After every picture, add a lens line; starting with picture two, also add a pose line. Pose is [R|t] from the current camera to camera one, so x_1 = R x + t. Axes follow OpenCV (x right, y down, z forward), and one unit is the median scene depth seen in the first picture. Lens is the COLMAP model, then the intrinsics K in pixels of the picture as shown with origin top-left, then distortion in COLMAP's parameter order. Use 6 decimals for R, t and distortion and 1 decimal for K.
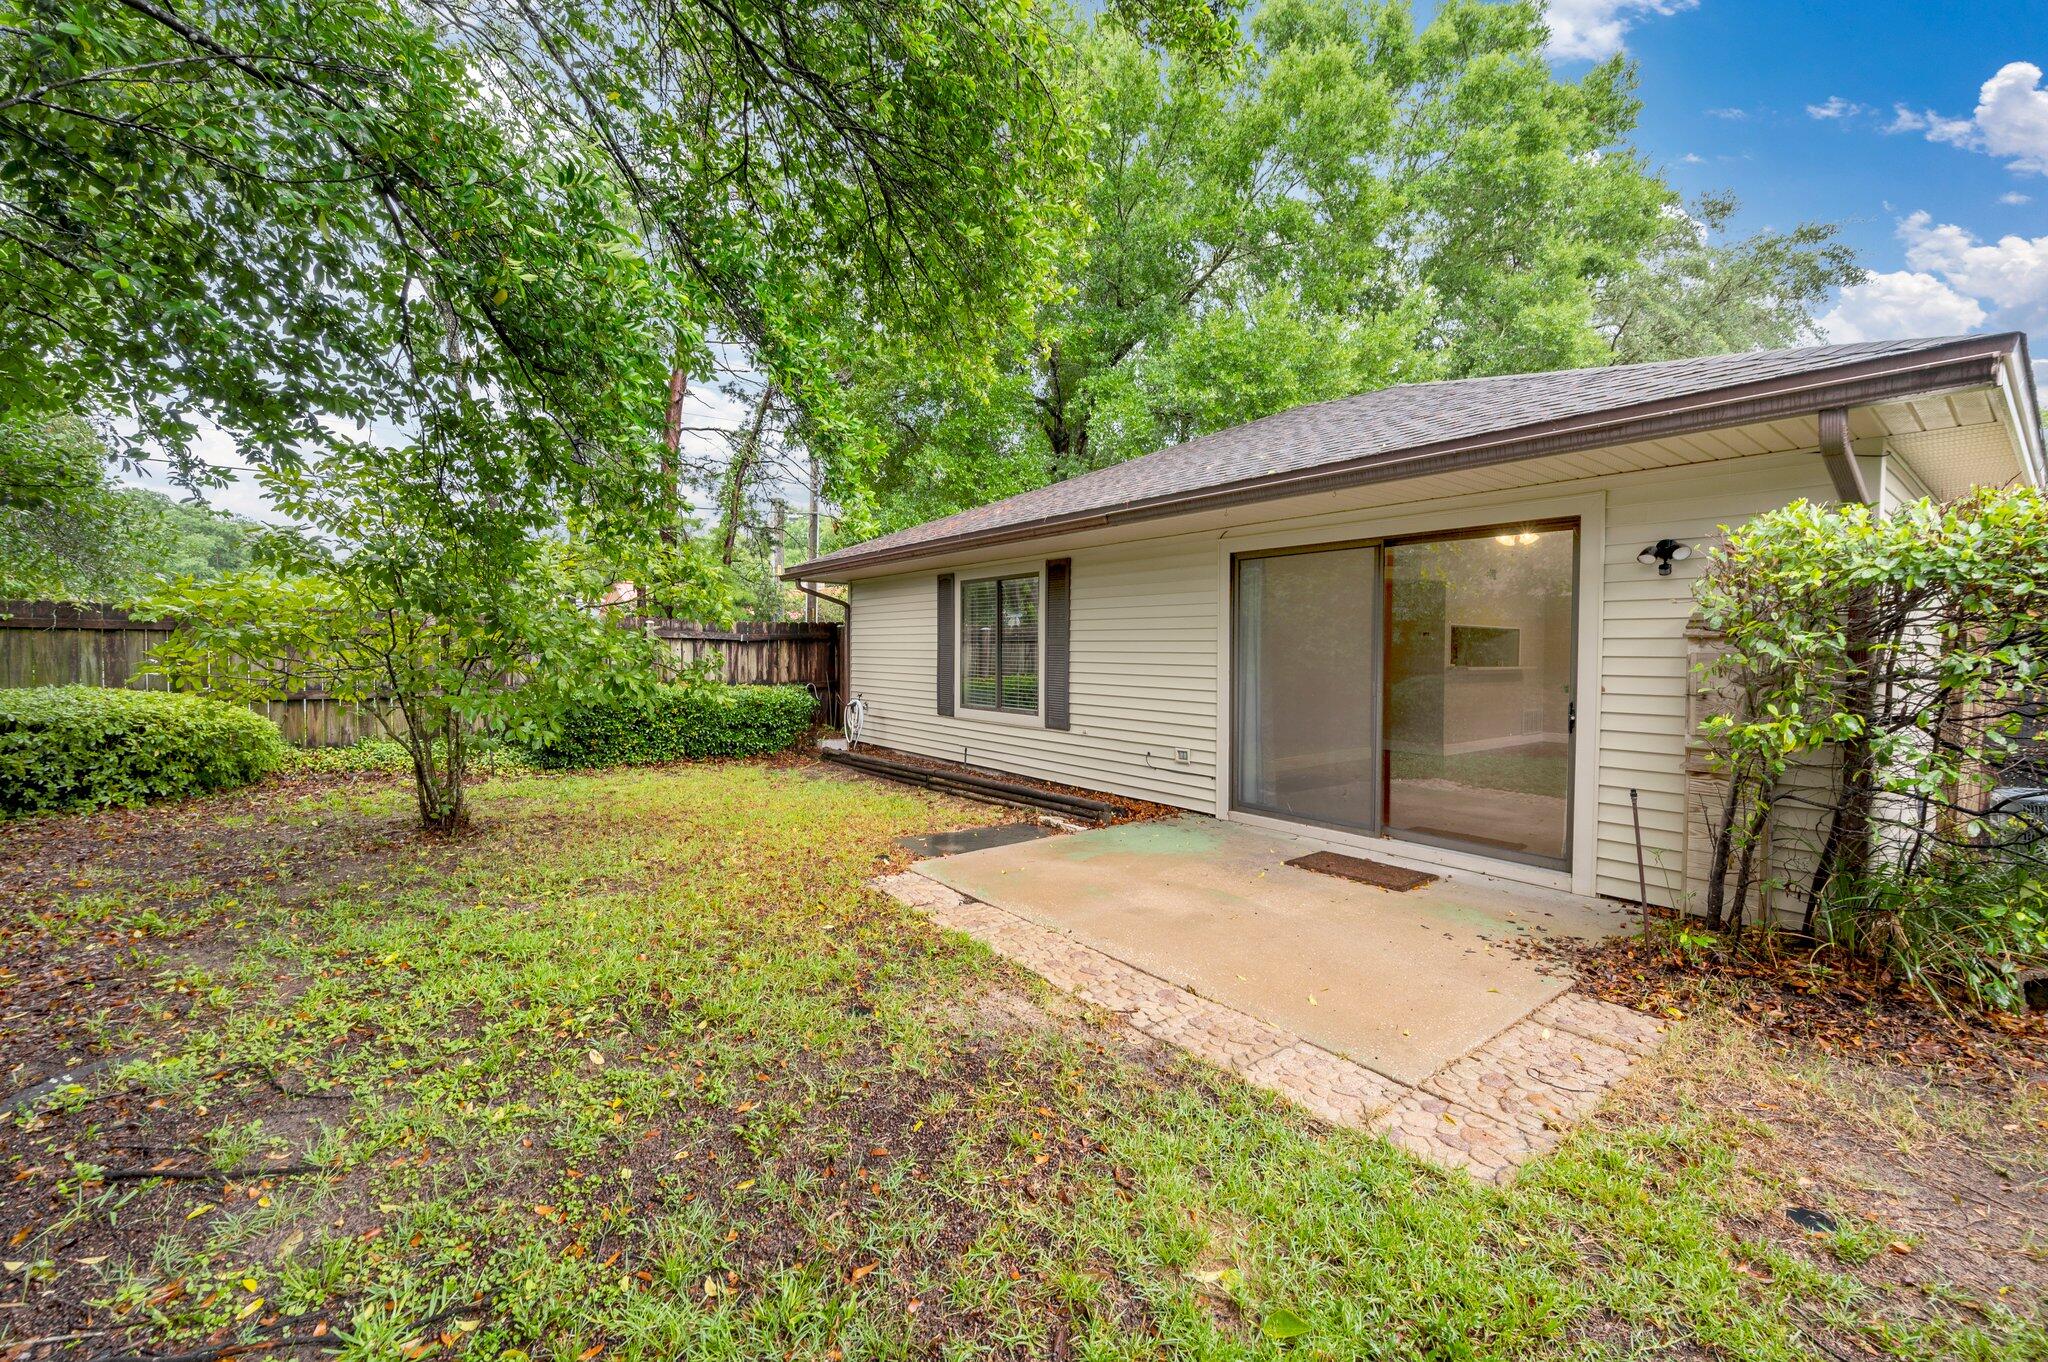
lens RADIAL K [[839.3, 0, 1030.8], [0, 839.3, 666.1], [0, 0, 1]] dist [-0.001970, 0.000121]
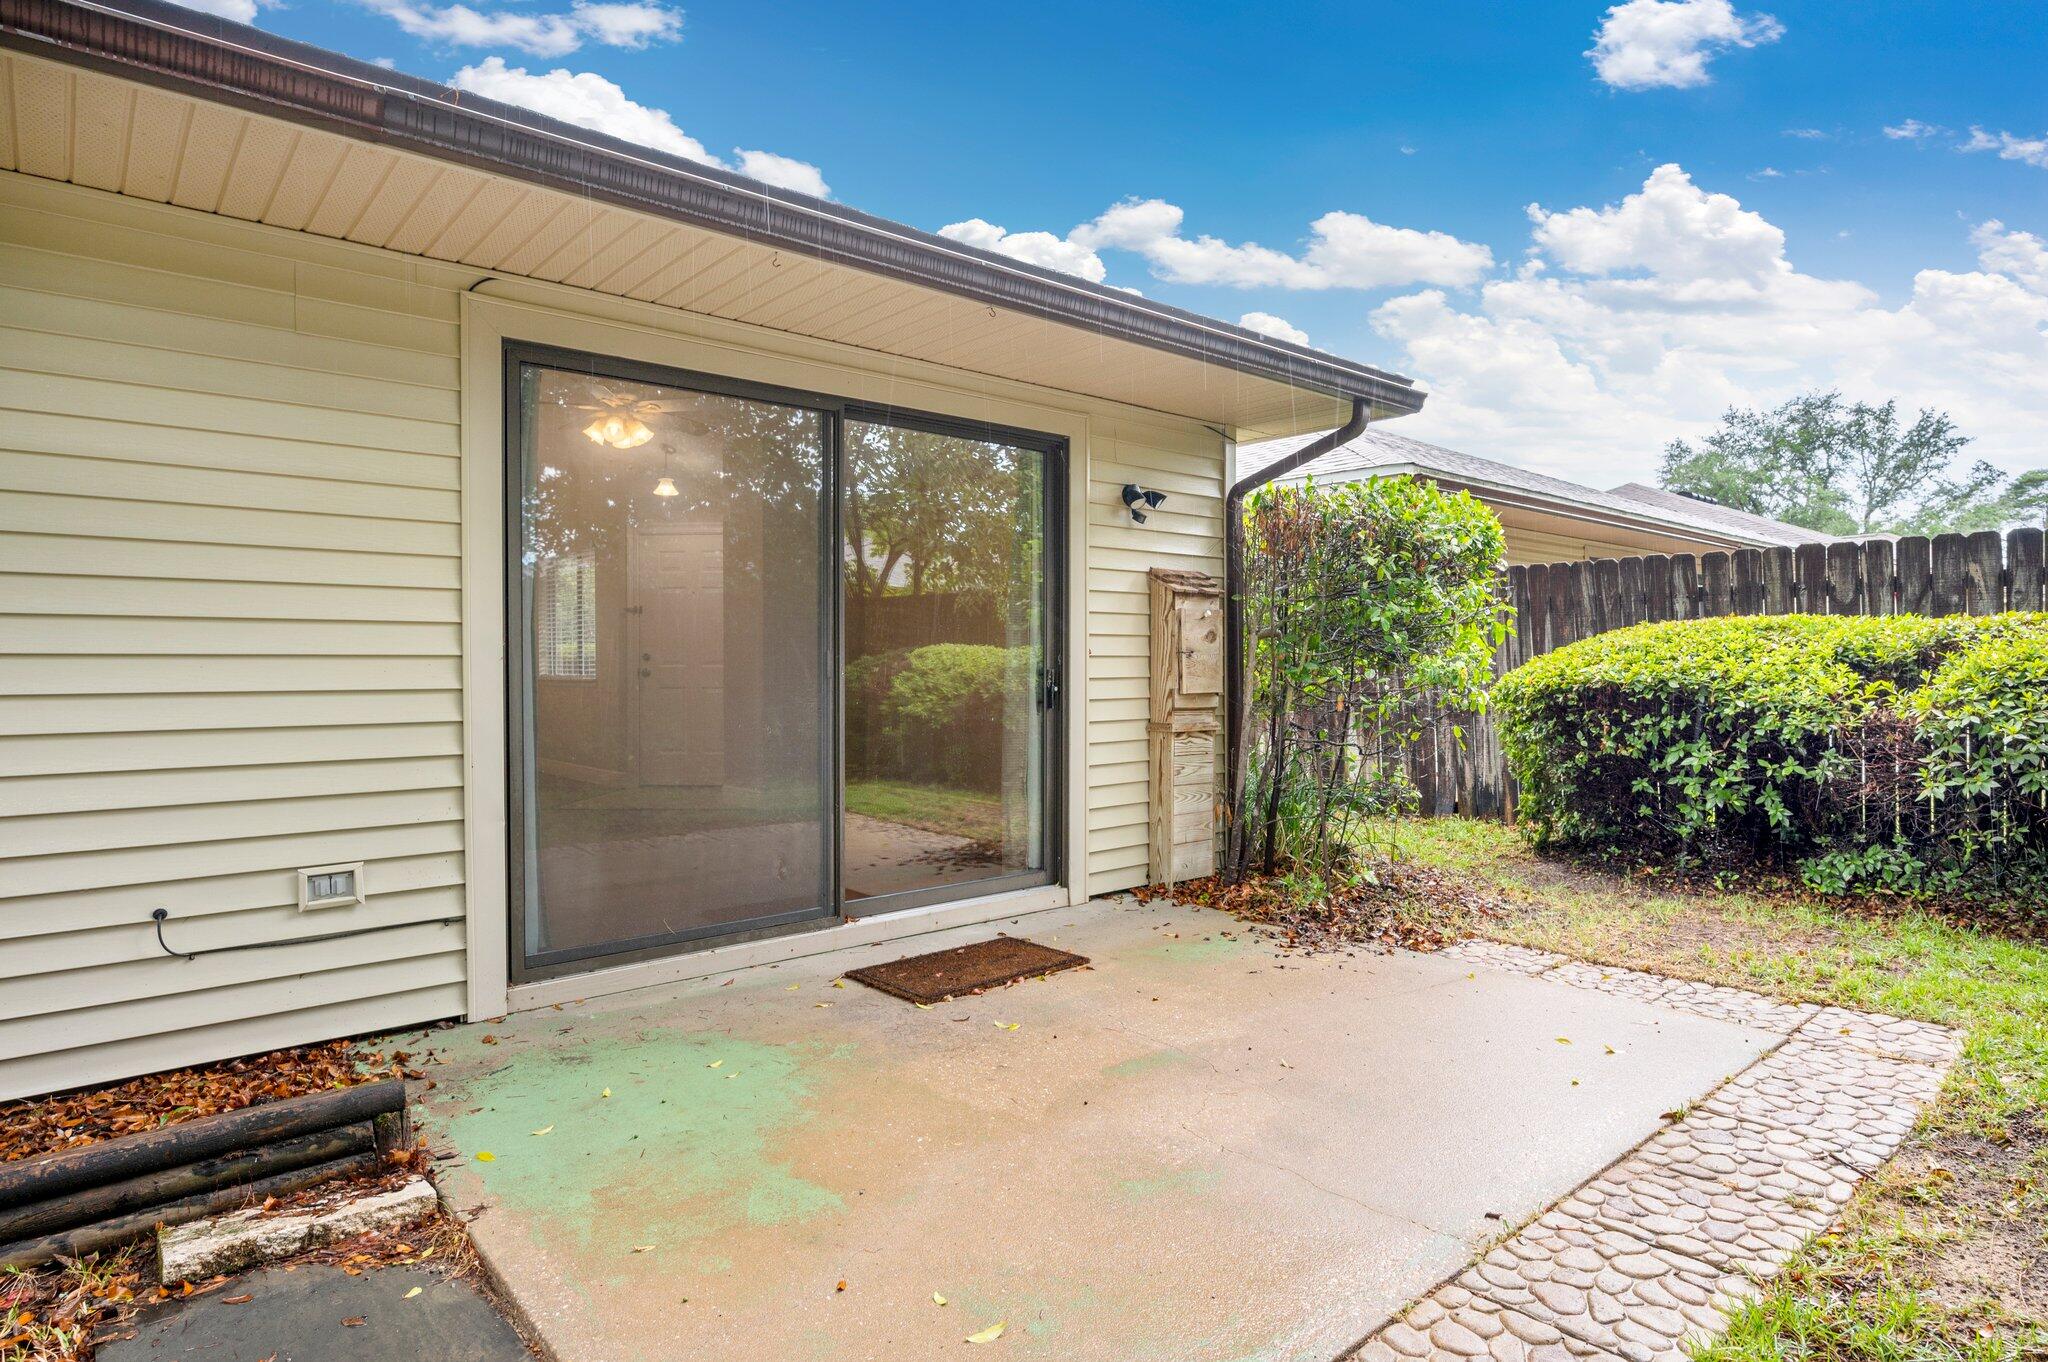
lens RADIAL K [[1142.5, 0, 1024.0], [0, 1142.5, 681.0], [0, 0, 1]] dist [0.005322, 0.000393]
pose [[-0.085828, -0.020206, 0.996105, -0.309233], [0.016235, 0.999633, 0.021677, 0.020459], [-0.996178, 0.018032, -0.085468, 0.792816]]
